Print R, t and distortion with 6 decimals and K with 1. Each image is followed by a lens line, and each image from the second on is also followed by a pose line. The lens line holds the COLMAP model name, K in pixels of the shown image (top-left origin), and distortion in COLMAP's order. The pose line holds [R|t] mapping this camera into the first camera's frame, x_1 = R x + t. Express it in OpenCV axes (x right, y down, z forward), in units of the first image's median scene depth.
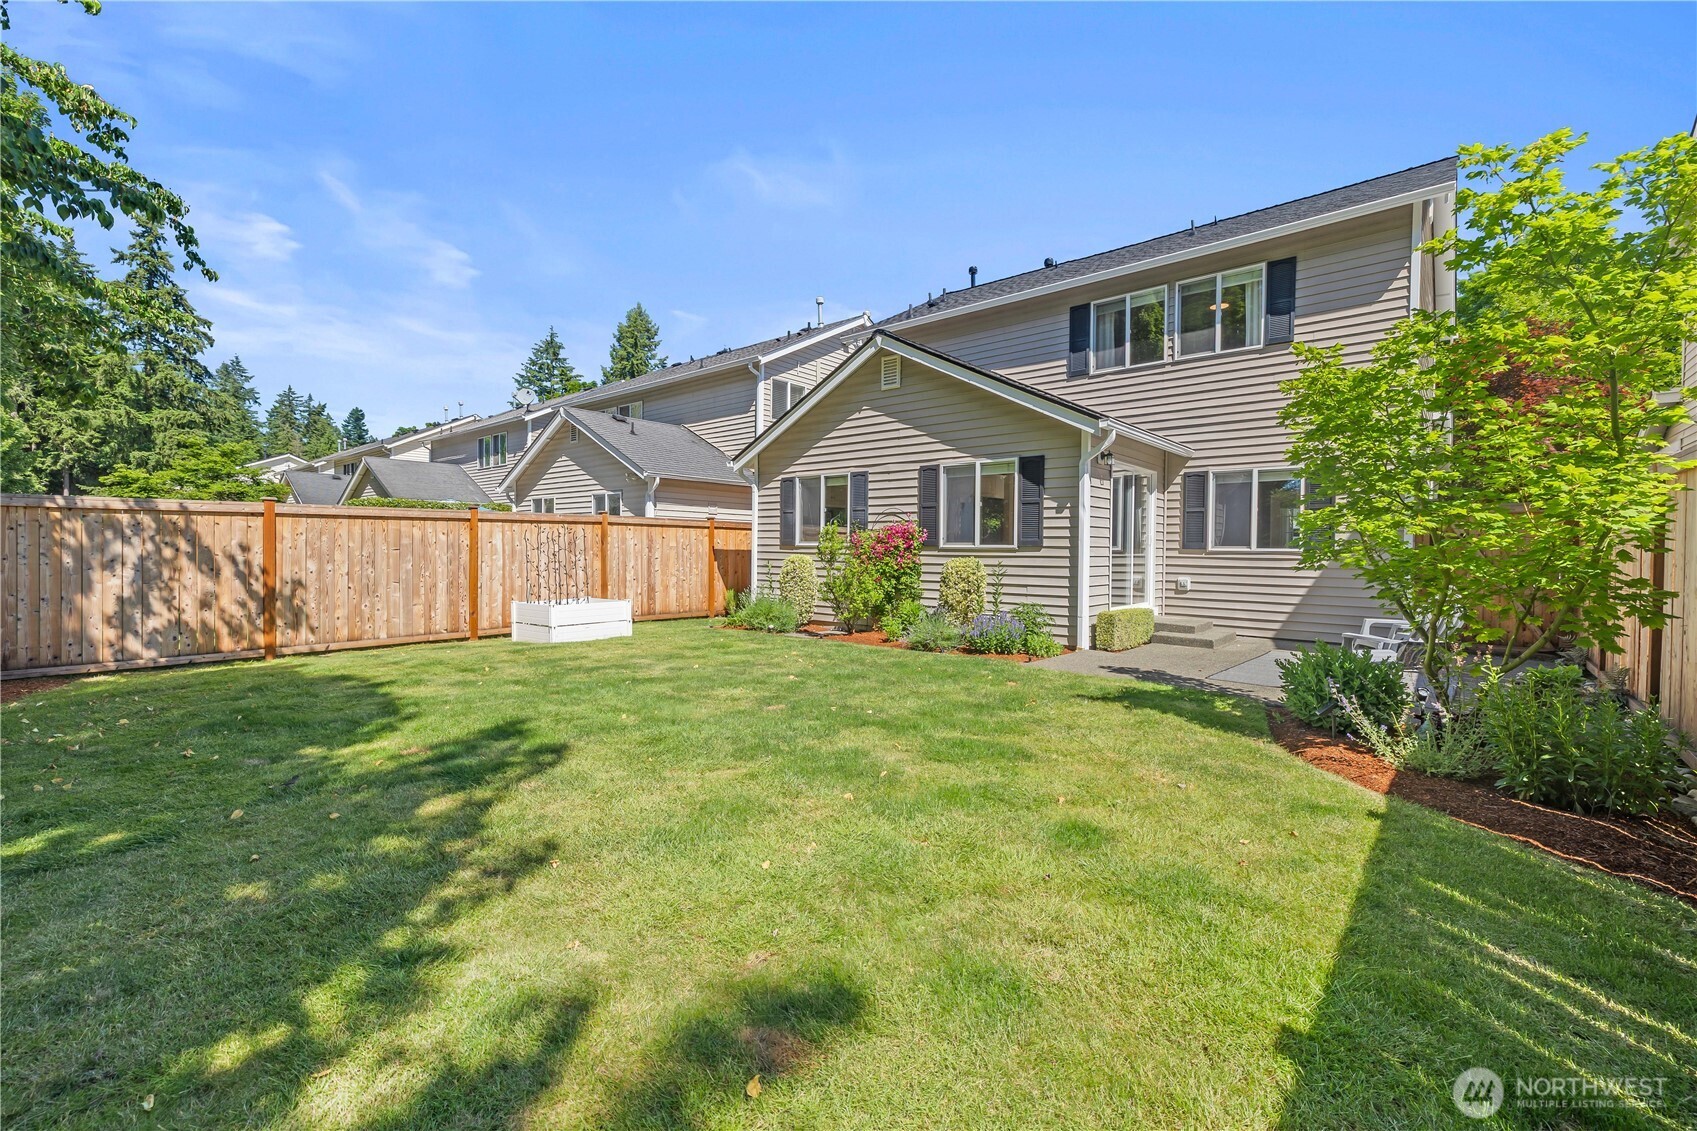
lens RADIAL K [[712.4, 0, 844.9], [0, 712.4, 558.3], [0, 0, 1]] dist [0.001495, 0.000034]
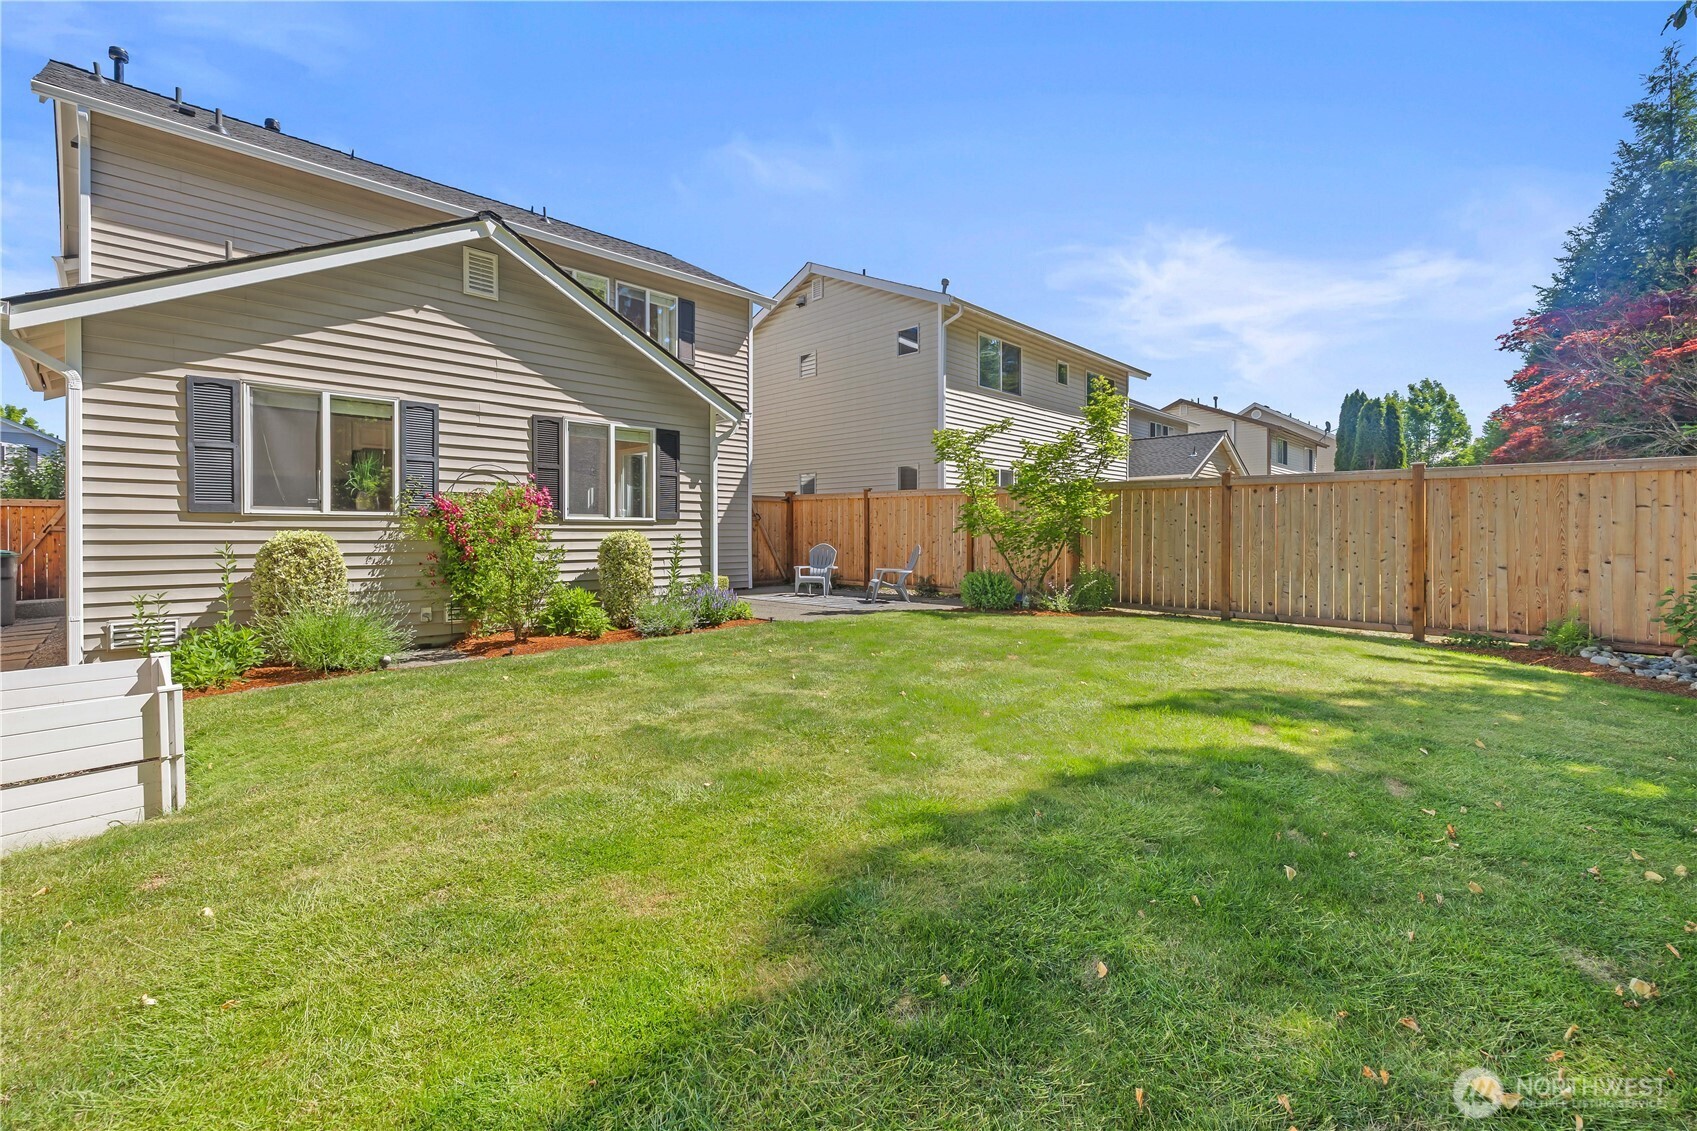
lens RADIAL K [[712.4, 0, 820.9], [0, 712.4, 536.7], [0, 0, 1]] dist [0.001495, 0.000034]
pose [[0.078648, -0.021519, 0.996670, -0.718785], [0.007965, 0.999749, 0.020957, -0.011297], [-0.996871, 0.006290, 0.078800, 0.694211]]
